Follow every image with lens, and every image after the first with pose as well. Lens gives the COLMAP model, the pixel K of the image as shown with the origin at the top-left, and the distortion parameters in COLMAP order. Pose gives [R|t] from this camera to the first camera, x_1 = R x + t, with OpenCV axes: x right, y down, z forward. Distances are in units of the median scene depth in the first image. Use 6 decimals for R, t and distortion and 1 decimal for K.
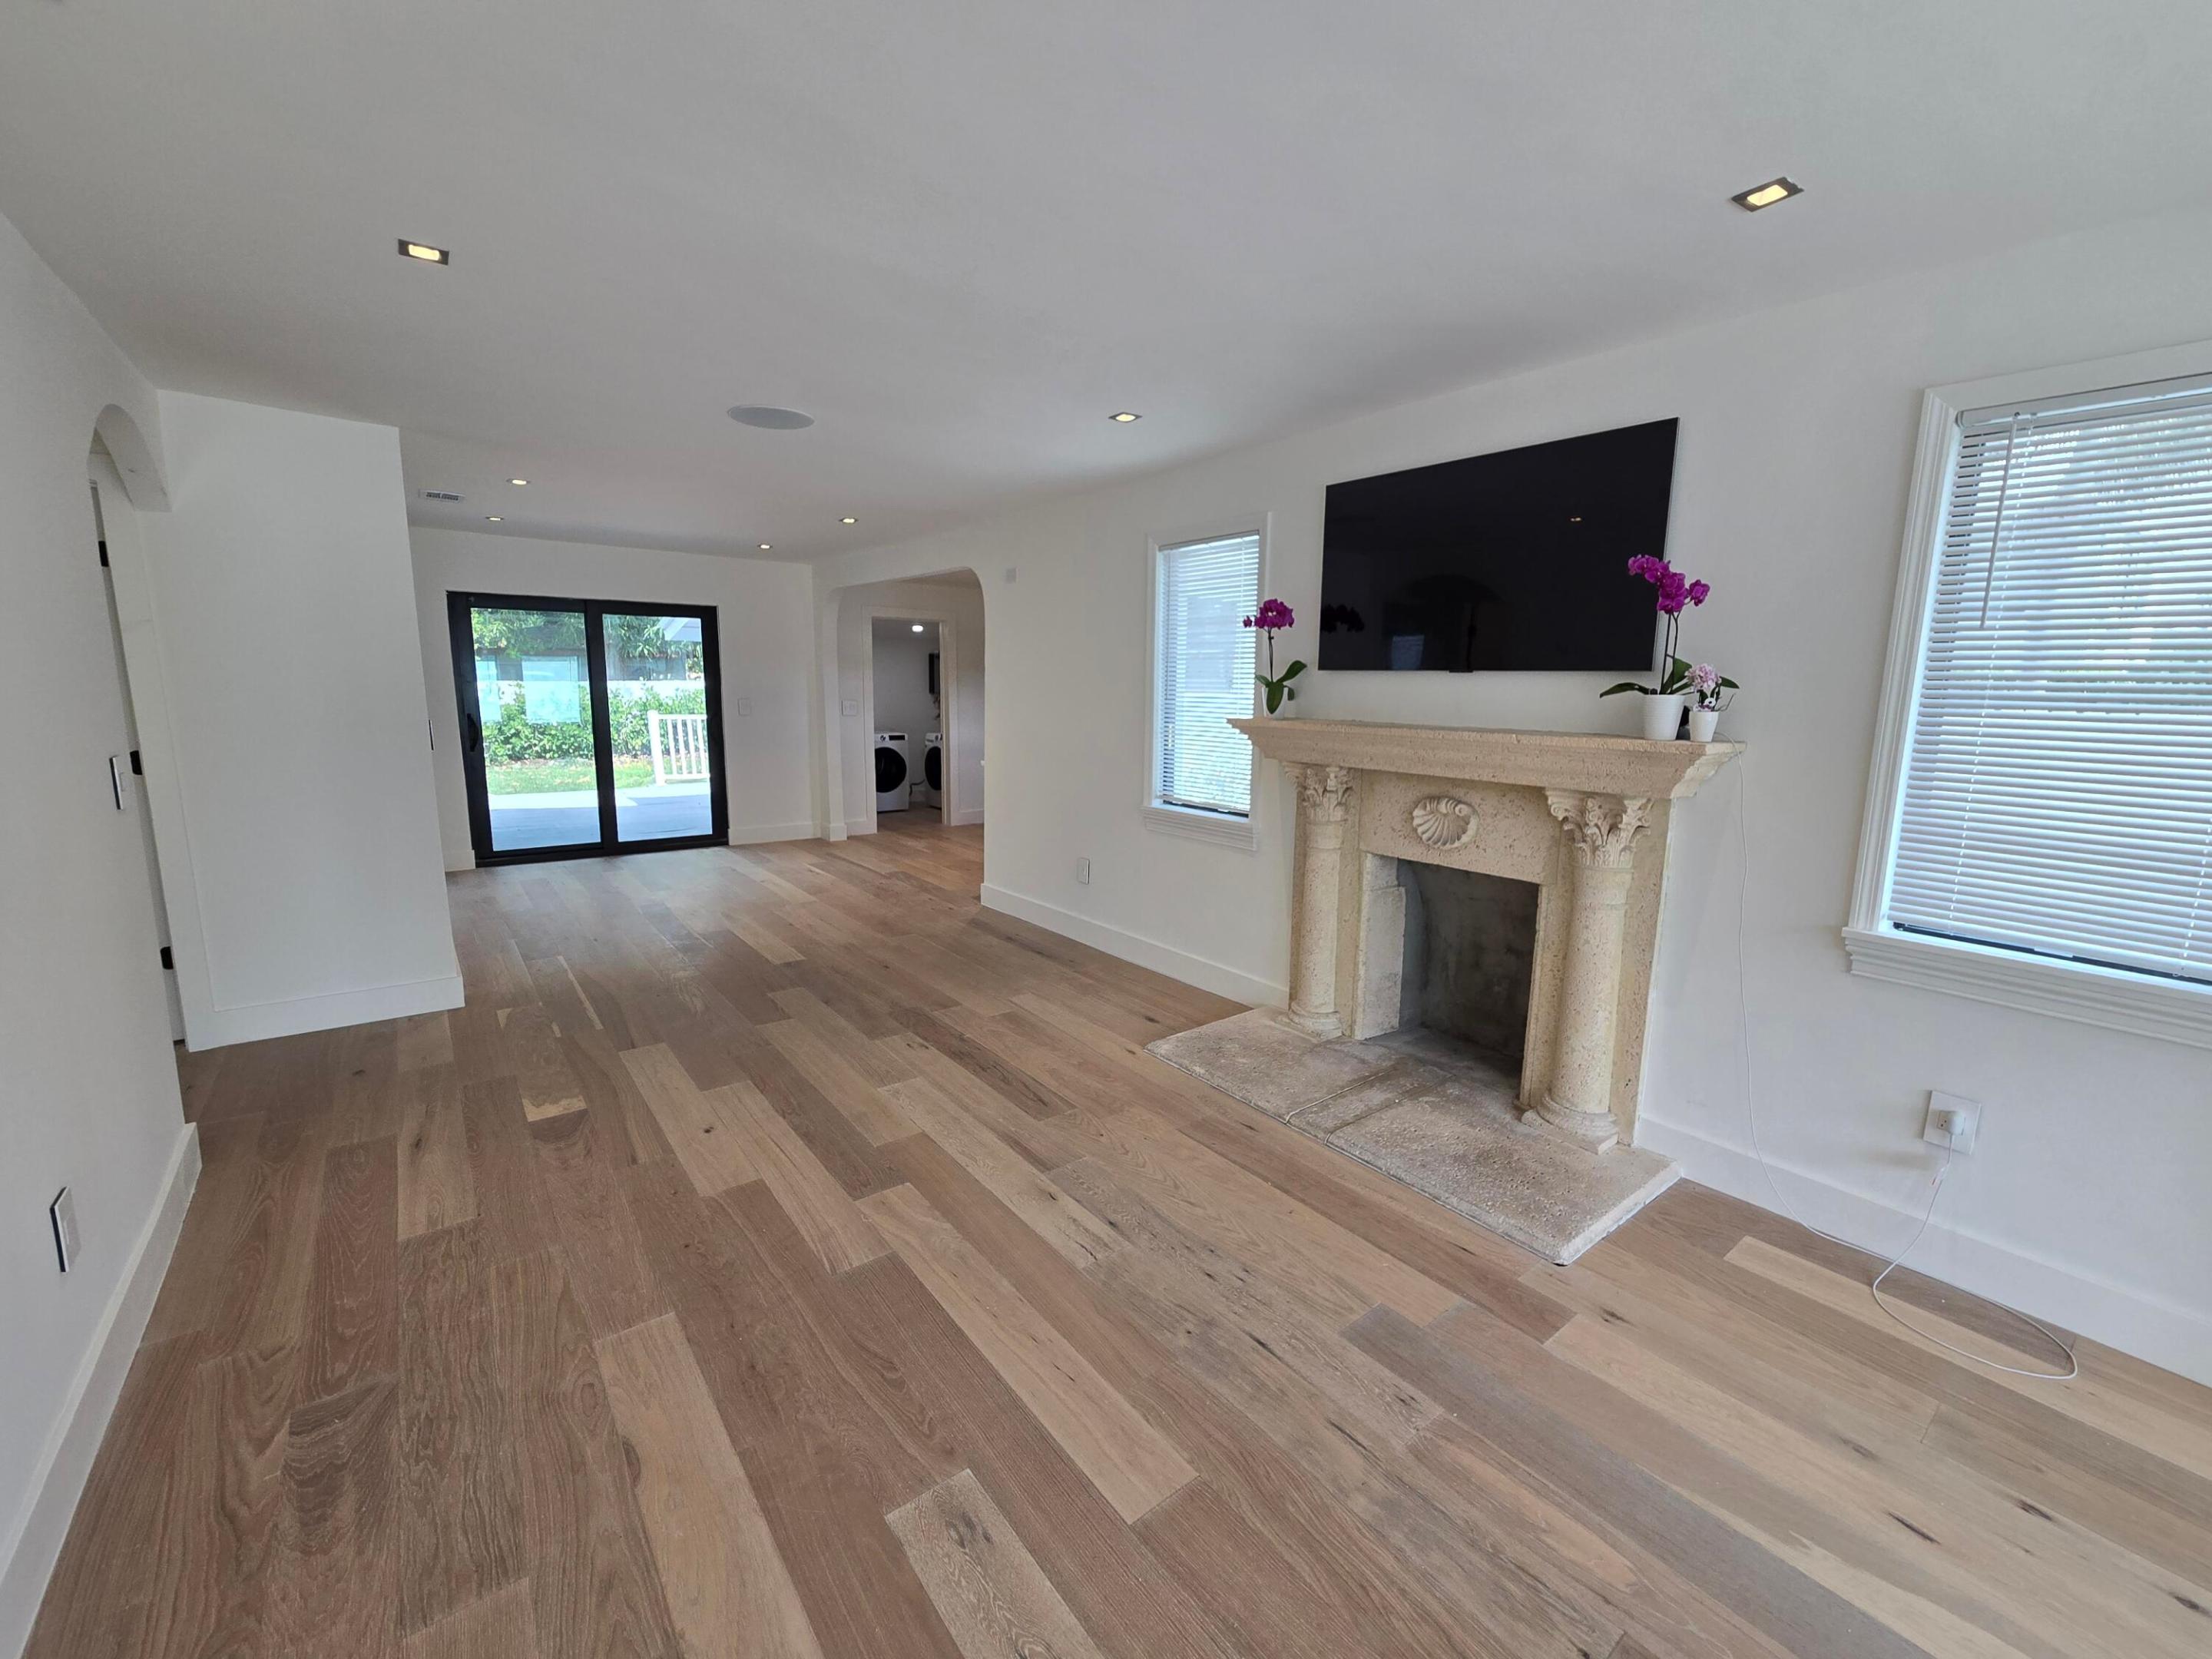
lens RADIAL K [[903.3, 0, 1106.6], [0, 903.3, 823.8], [0, 0, 1]] dist [-0.001111, 0.001110]
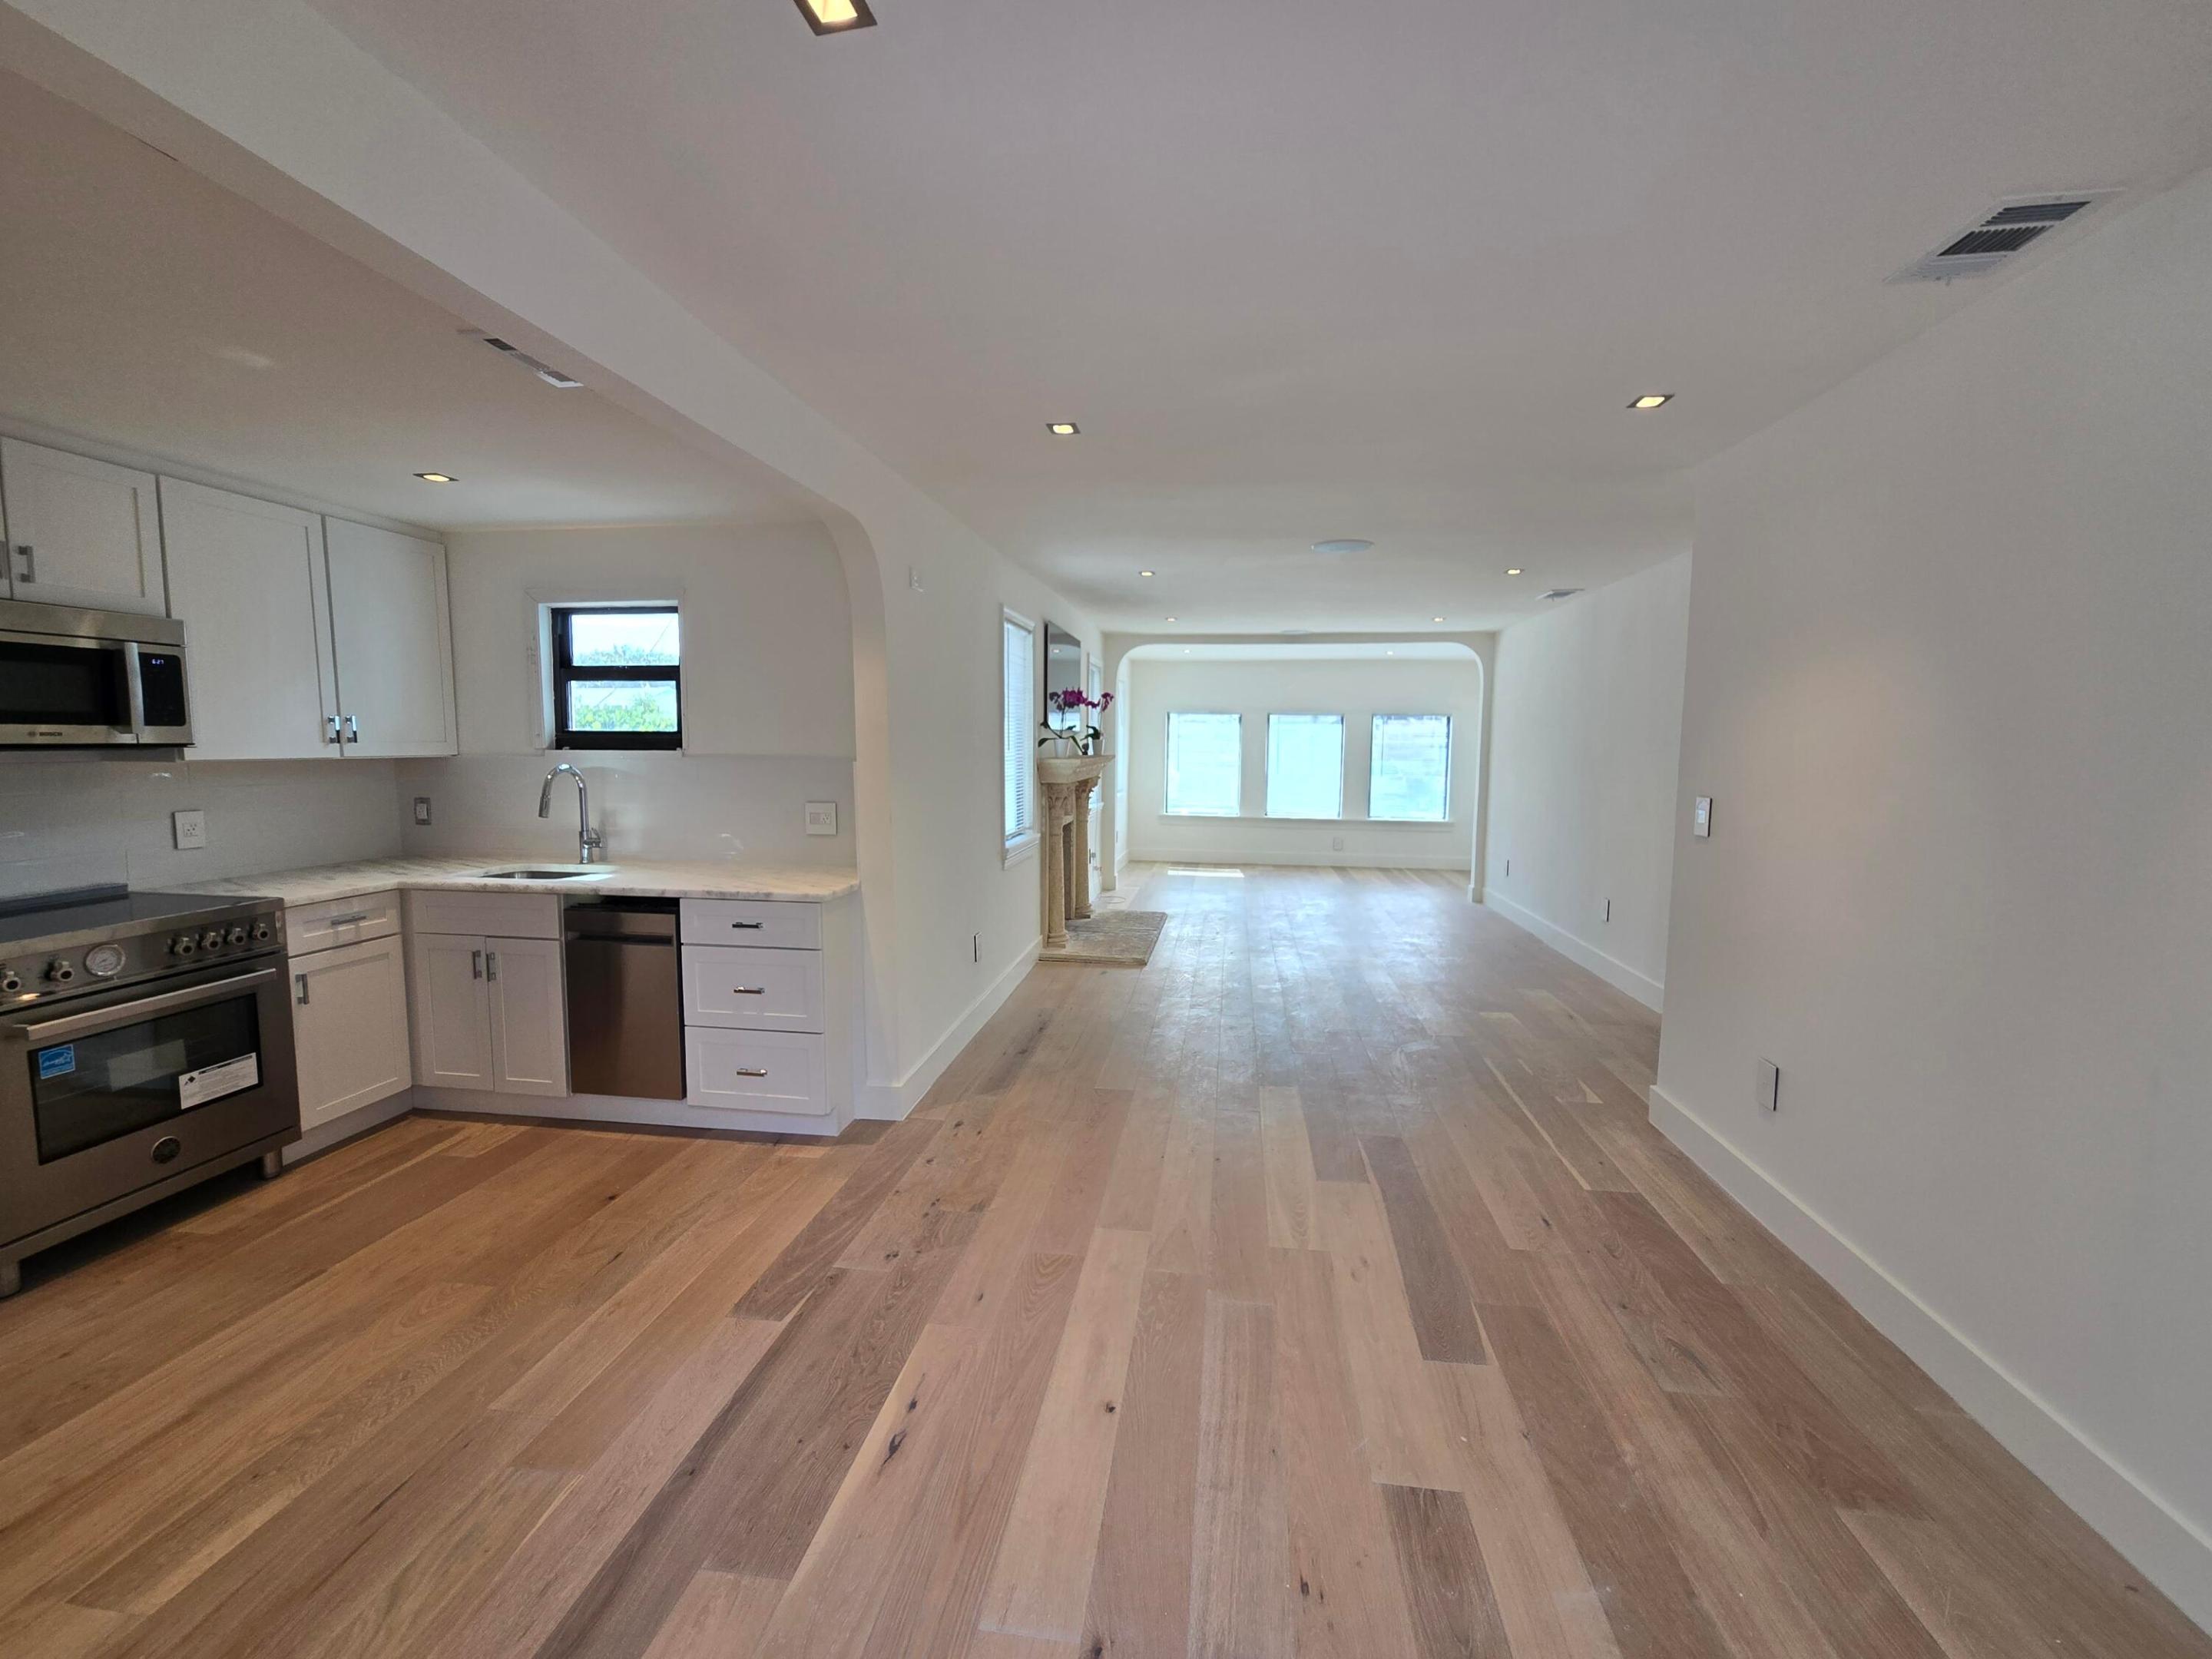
lens RADIAL K [[903.3, 0, 1109.1], [0, 903.3, 826.4], [0, 0, 1]] dist [-0.001111, 0.001110]
pose [[-0.697780, -0.078866, 0.711957, -1.490762], [0.102526, 0.972691, 0.208233, -0.476945], [-0.708936, 0.218295, -0.670639, 2.973453]]
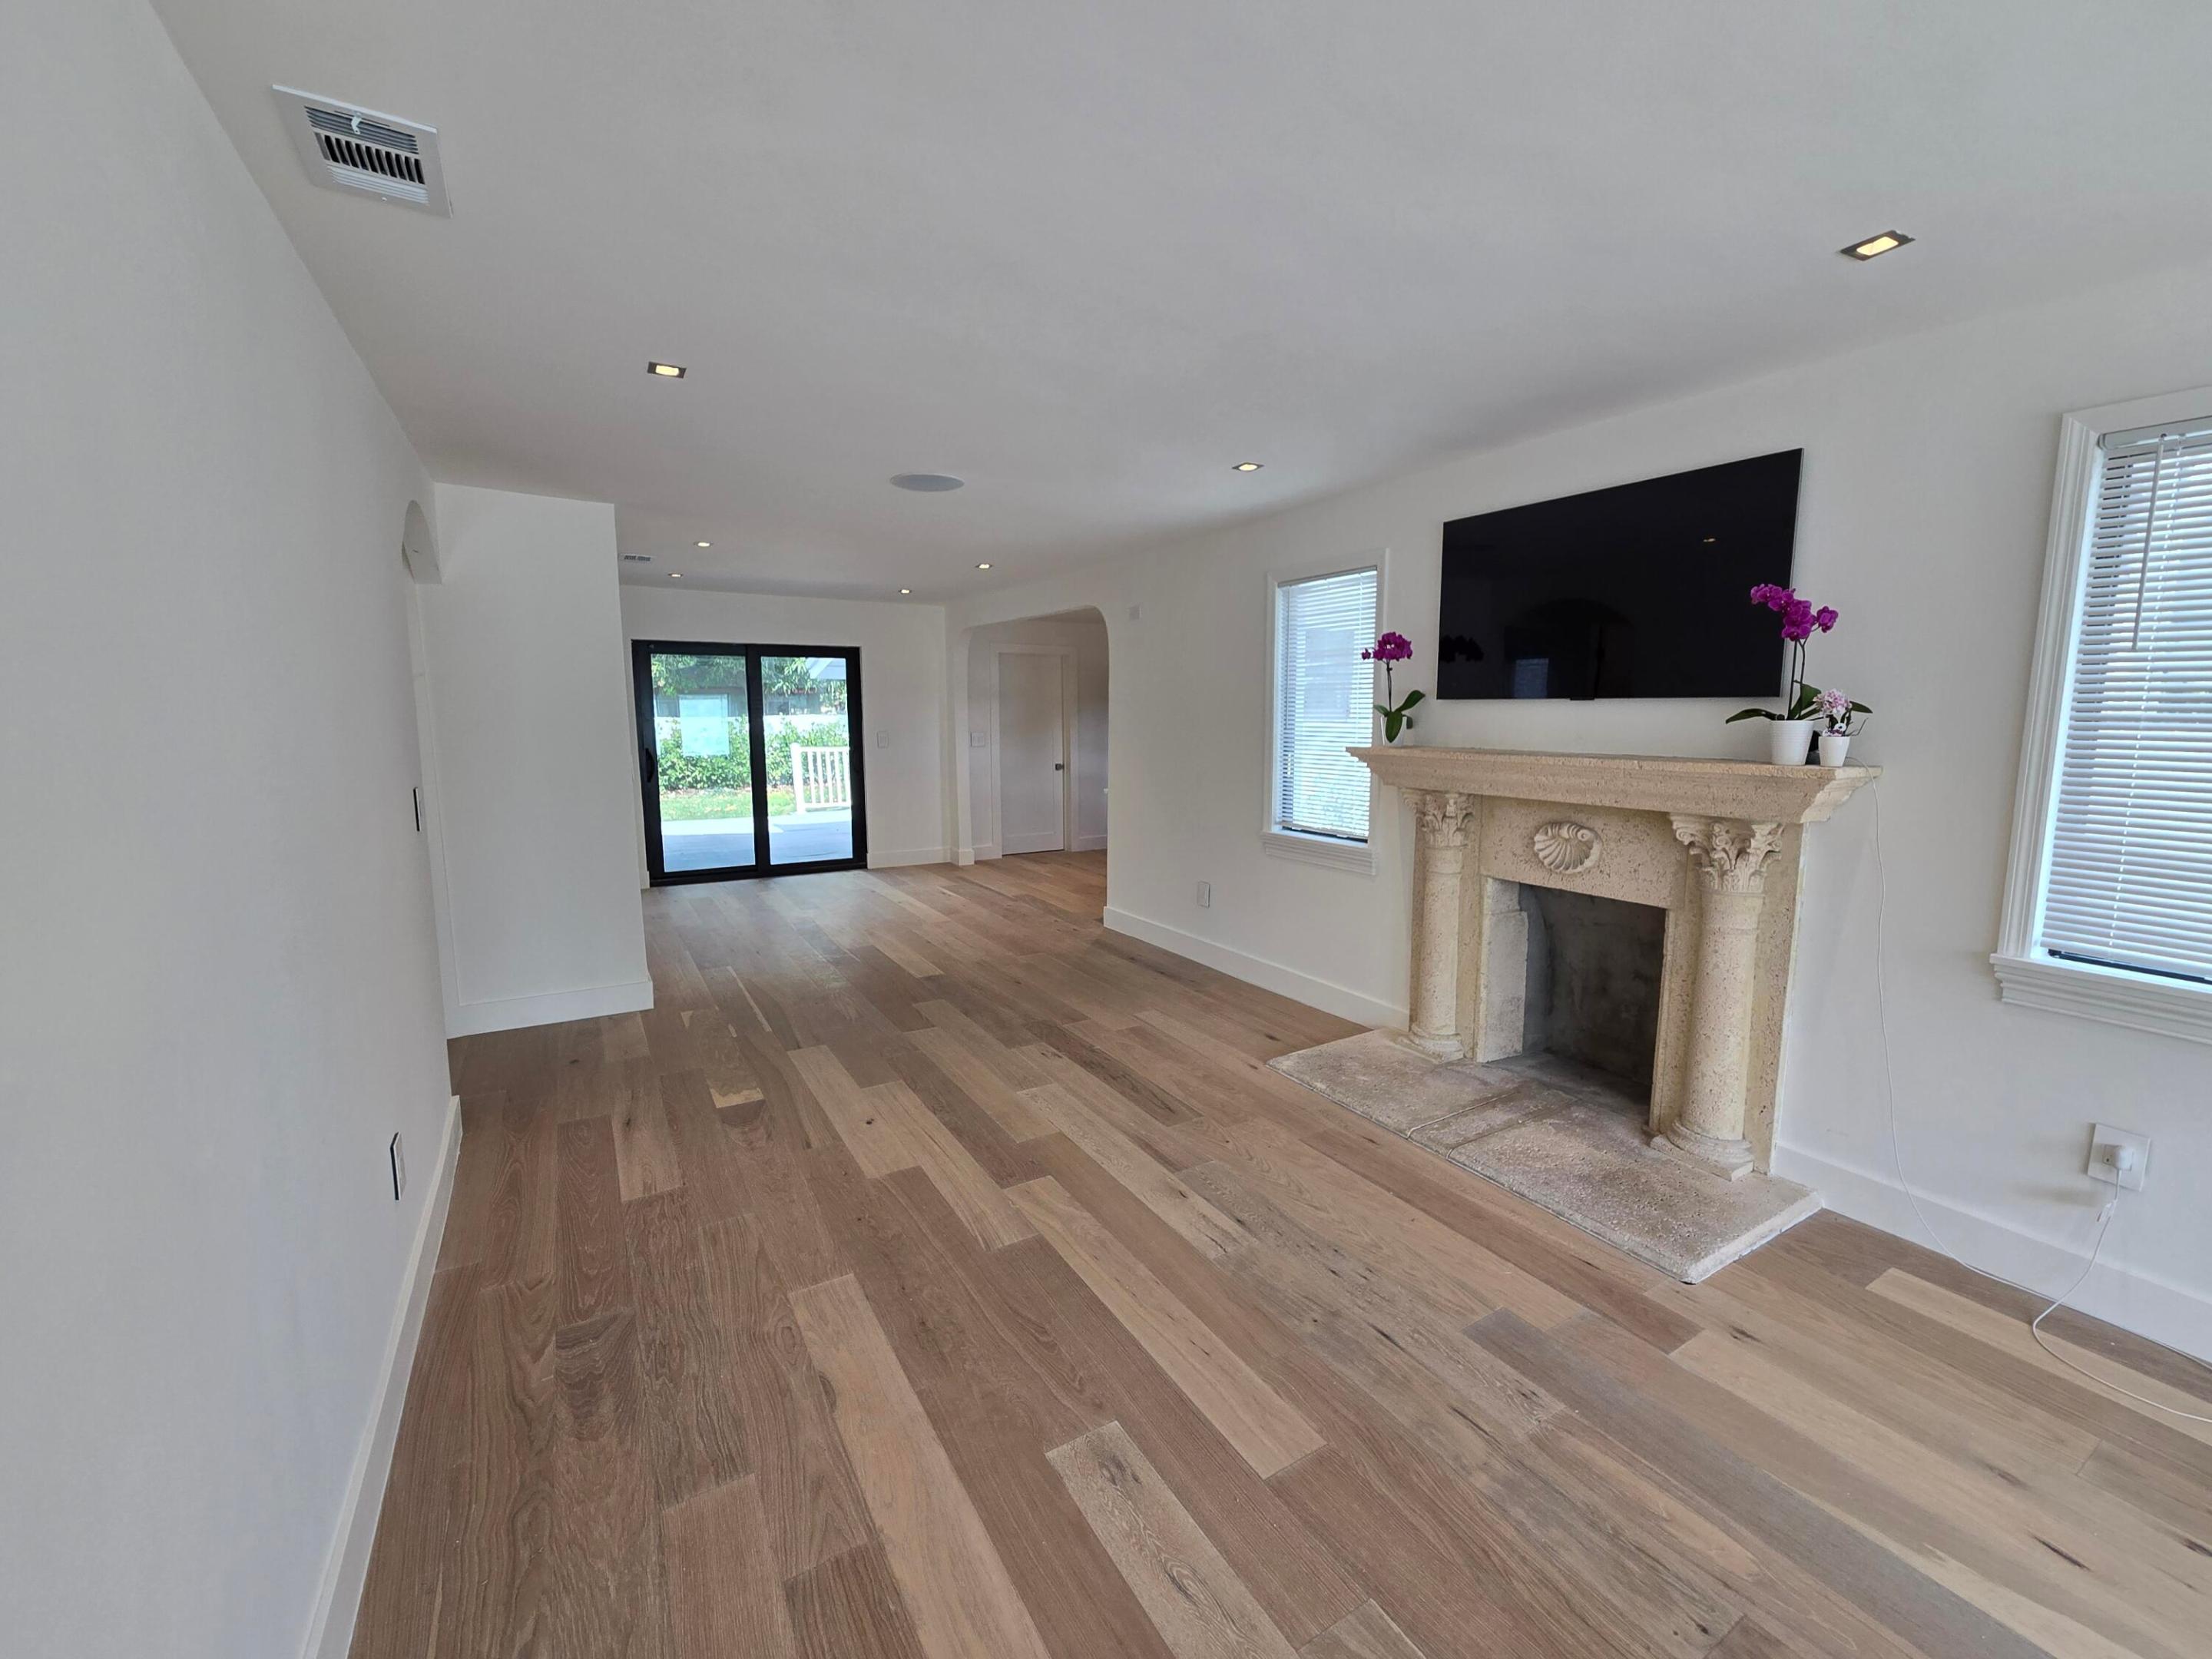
lens RADIAL K [[903.3, 0, 1108.6], [0, 903.3, 824.1], [0, 0, 1]] dist [-0.001111, 0.001110]
pose [[0.992786, 0.000573, -0.119898, -0.019576], [-0.004246, 0.999529, -0.030383, 0.006960], [0.119824, 0.030673, 0.992321, -0.089156]]
